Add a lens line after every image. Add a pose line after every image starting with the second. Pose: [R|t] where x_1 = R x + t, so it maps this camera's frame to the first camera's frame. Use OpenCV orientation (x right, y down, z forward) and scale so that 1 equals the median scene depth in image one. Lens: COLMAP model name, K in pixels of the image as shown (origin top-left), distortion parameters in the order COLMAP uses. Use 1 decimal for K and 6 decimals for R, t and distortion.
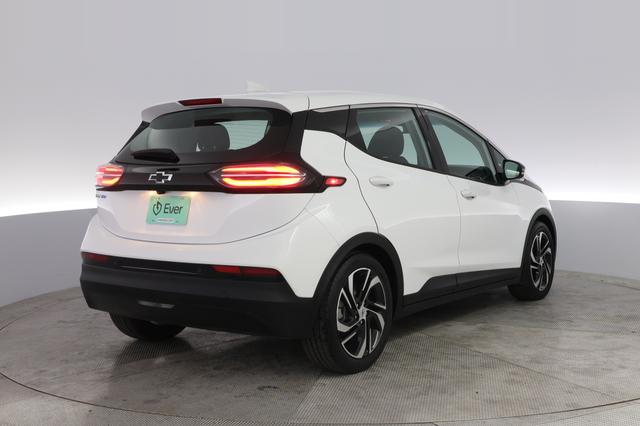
lens RADIAL K [[535.0, 0, 320.0], [0, 535.0, 213.0], [0, 0, 1]] dist [0.007159, 0.002893]
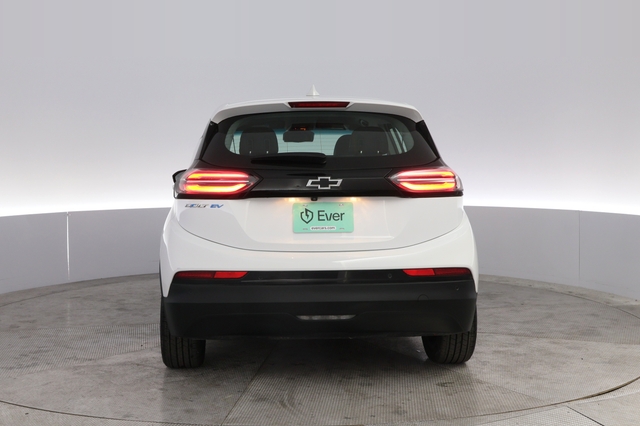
lens RADIAL K [[555.6, 0, 237.4], [0, 555.6, 214.1], [0, 0, 1]] dist [0.008423, -0.002467]
pose [[0.912369, -0.035436, 0.407833, -0.823778], [0.039719, 0.999209, -0.002036, -0.015022], [-0.407438, 0.018056, 0.913054, 0.159654]]
